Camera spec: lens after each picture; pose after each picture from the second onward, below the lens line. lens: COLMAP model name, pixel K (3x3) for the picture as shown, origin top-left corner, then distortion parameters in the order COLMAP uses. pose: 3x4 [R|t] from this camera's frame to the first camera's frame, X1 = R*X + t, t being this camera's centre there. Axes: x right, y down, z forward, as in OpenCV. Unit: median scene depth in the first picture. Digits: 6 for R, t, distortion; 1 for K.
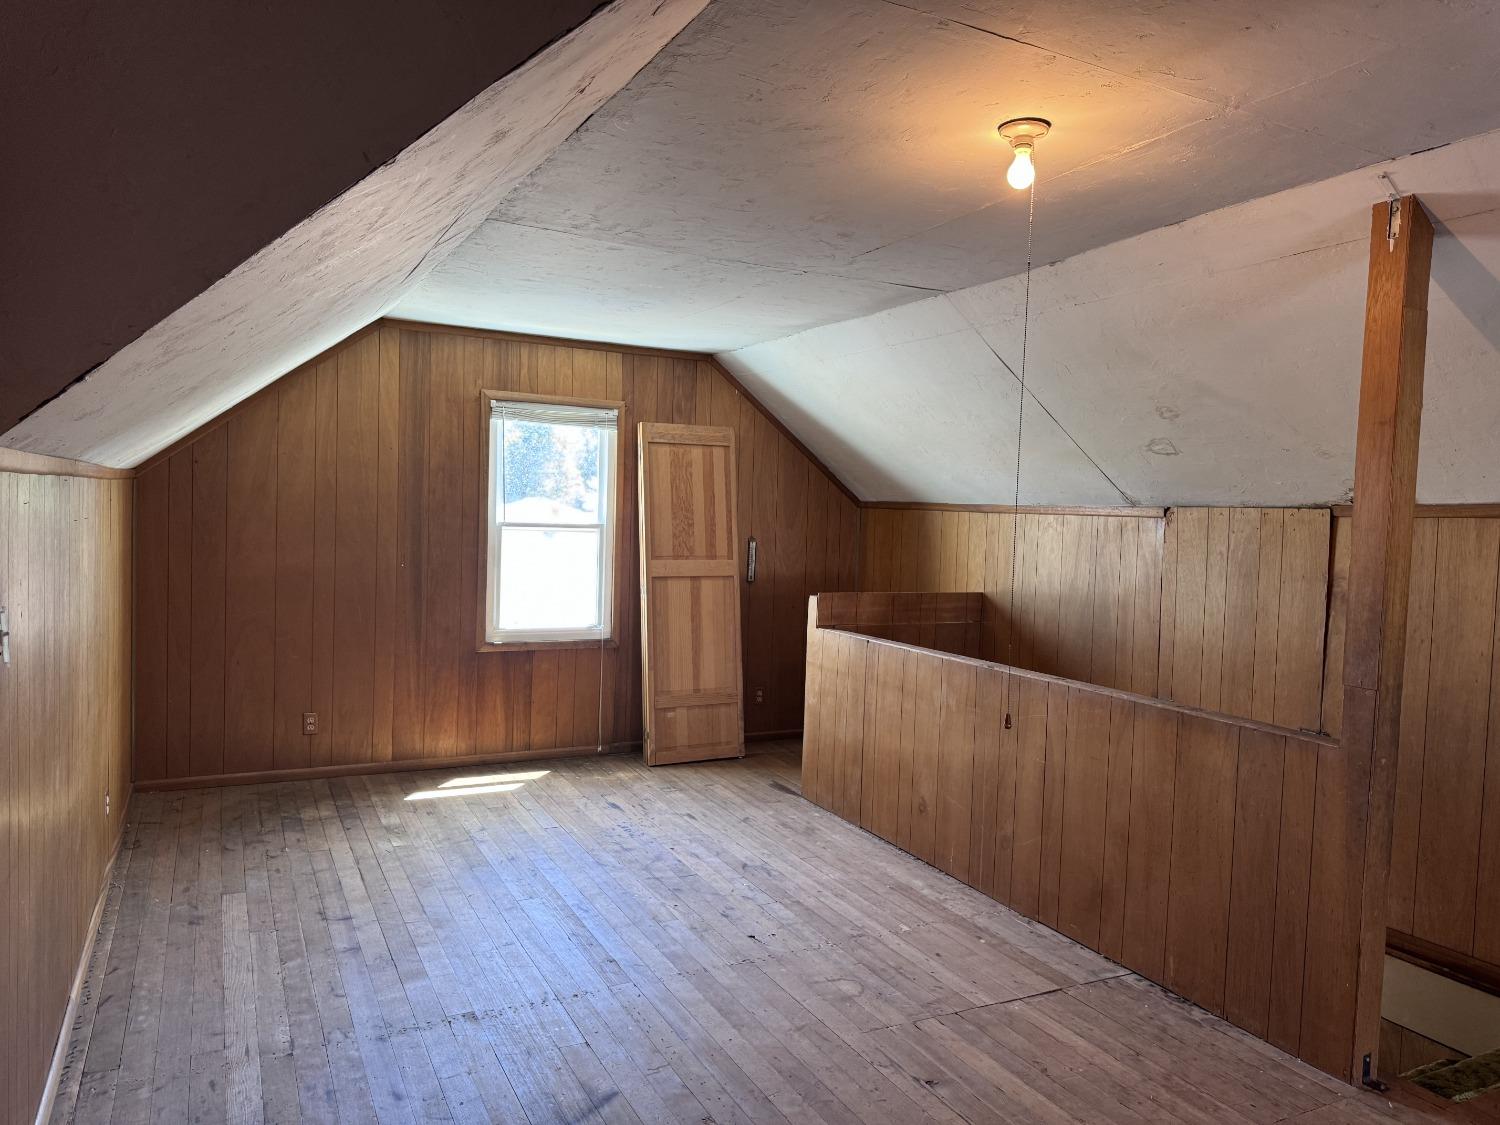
lens RADIAL K [[1064.7, 0, 748.9], [0, 1064.7, 566.8], [0, 0, 1]] dist [0.036590, -0.045572]
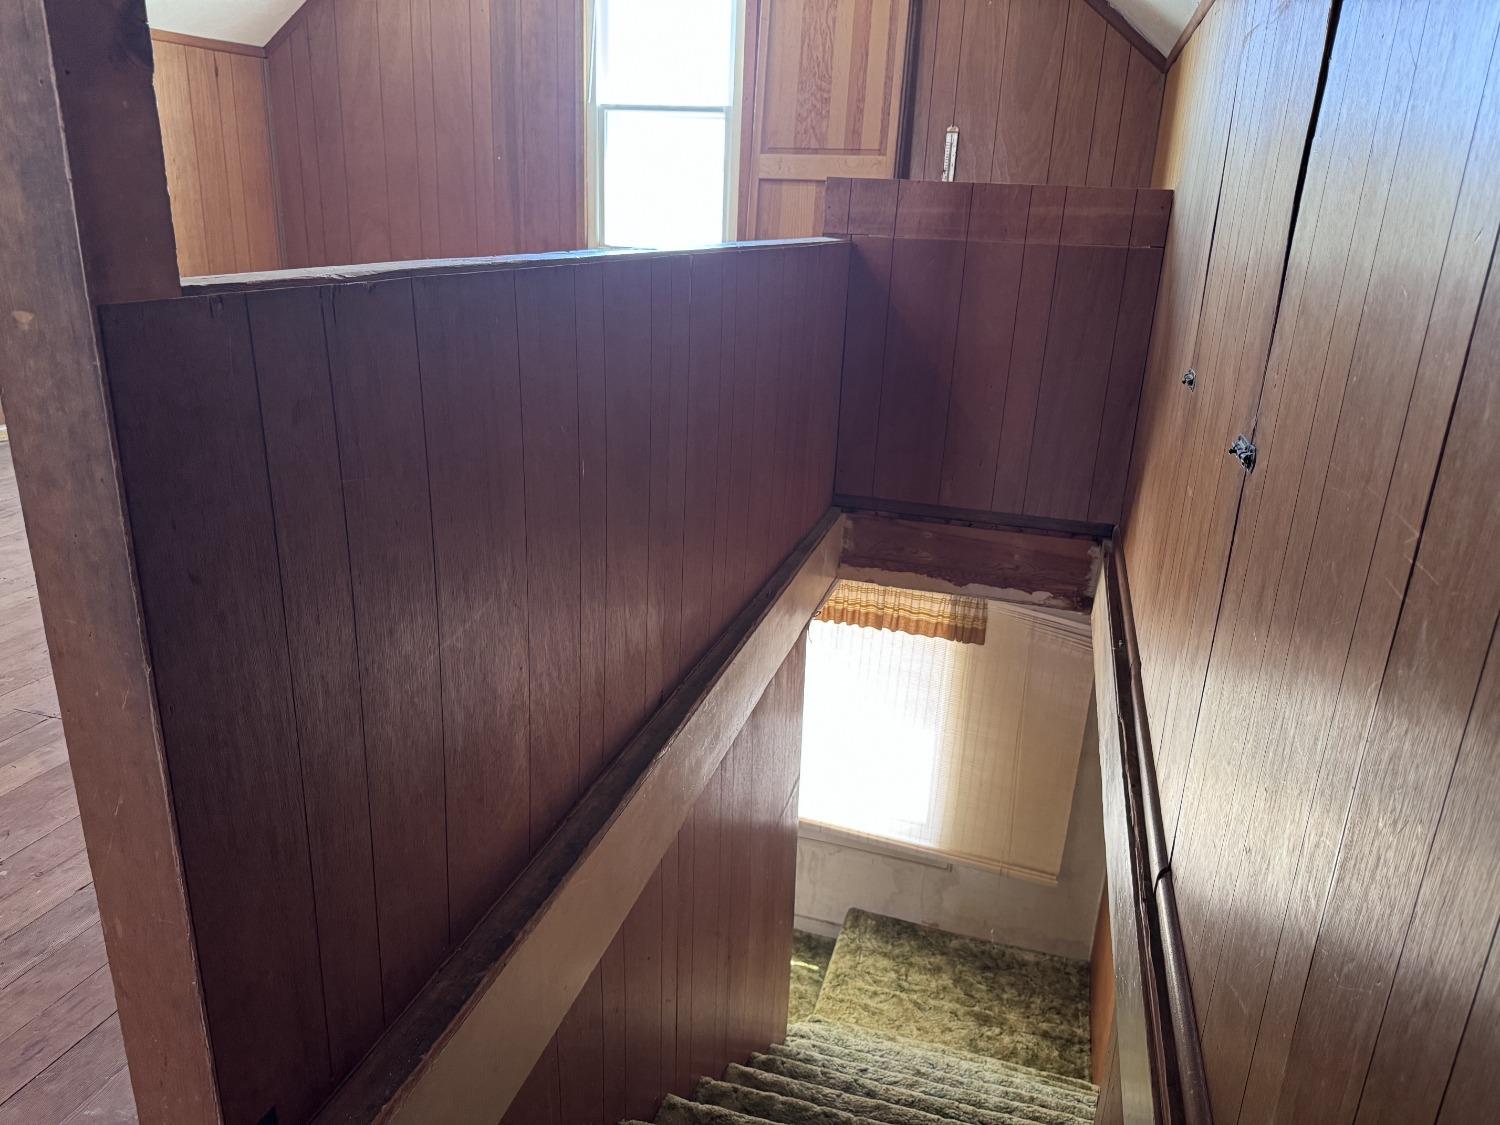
lens RADIAL K [[1064.7, 0, 744.9], [0, 1064.7, 565.8], [0, 0, 1]] dist [0.036590, -0.045572]
pose [[0.732092, 0.218456, -0.645227, 0.461357], [-0.055878, 0.963250, 0.262729, 0.078814], [0.678910, -0.156288, 0.717395, 0.455348]]
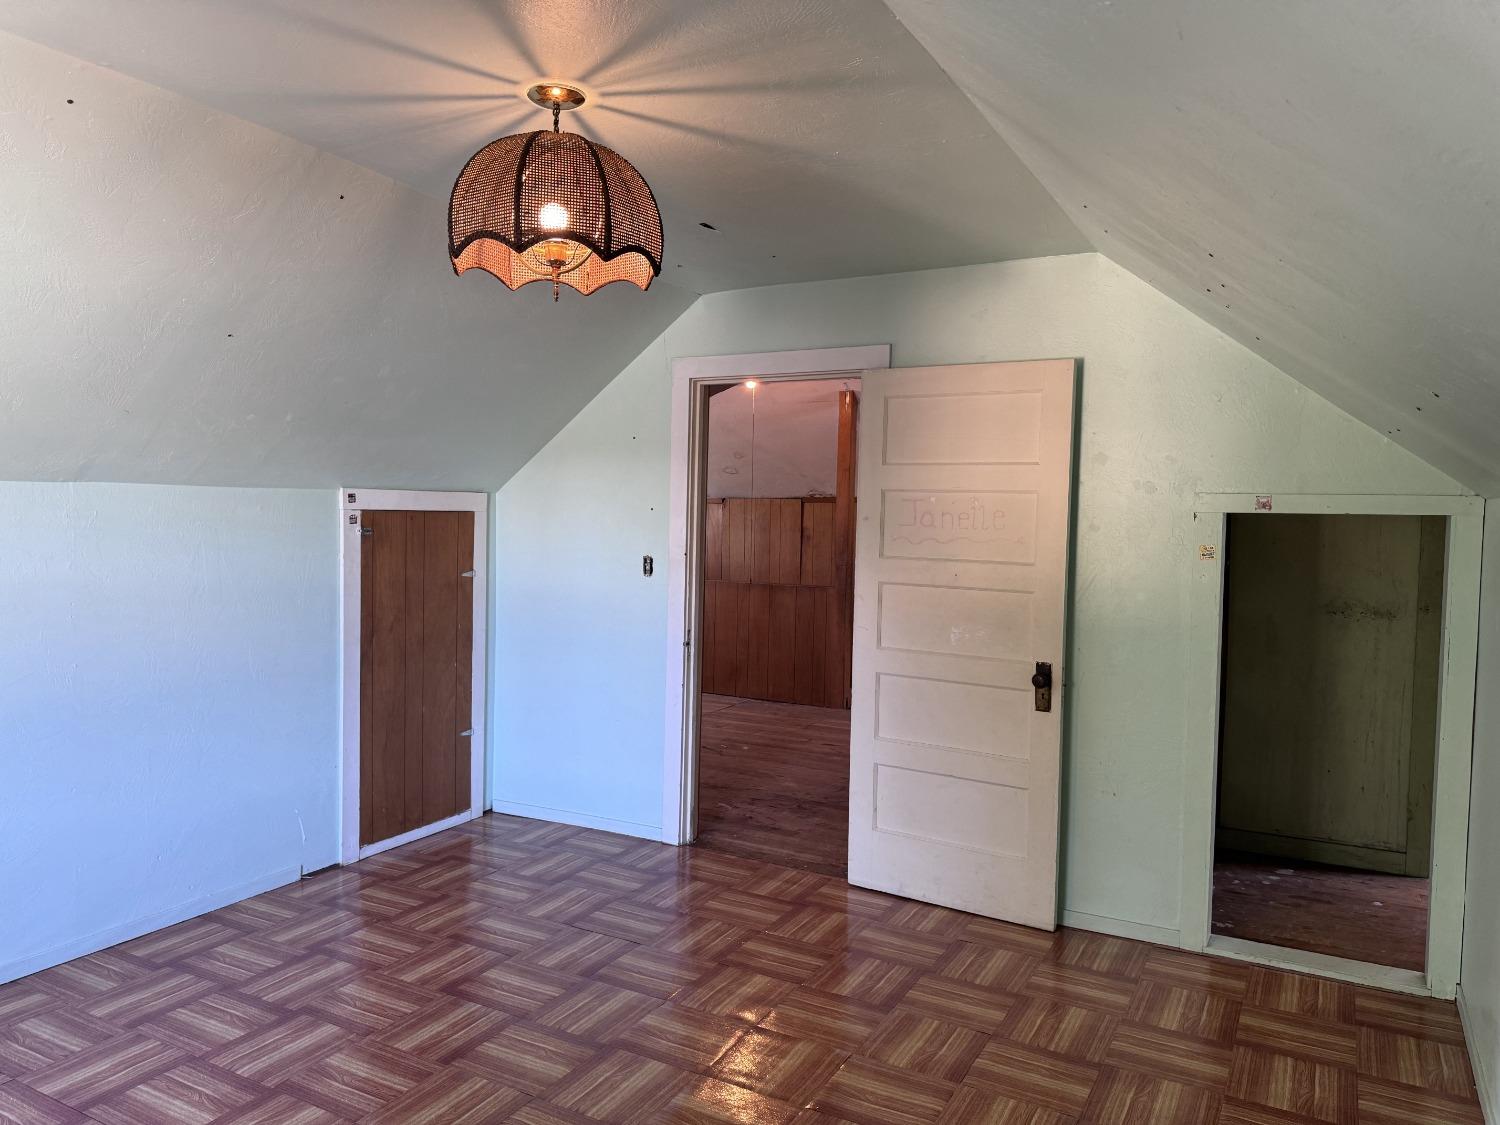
lens RADIAL K [[1064.7, 0, 748.5], [0, 1064.7, 553.4], [0, 0, 1]] dist [0.036590, -0.045572]
pose [[0.820081, -0.037776, 0.570999, -0.510134], [0.035820, 0.999251, 0.014663, 0.014670], [-0.571125, 0.008428, 0.820820, -0.477263]]
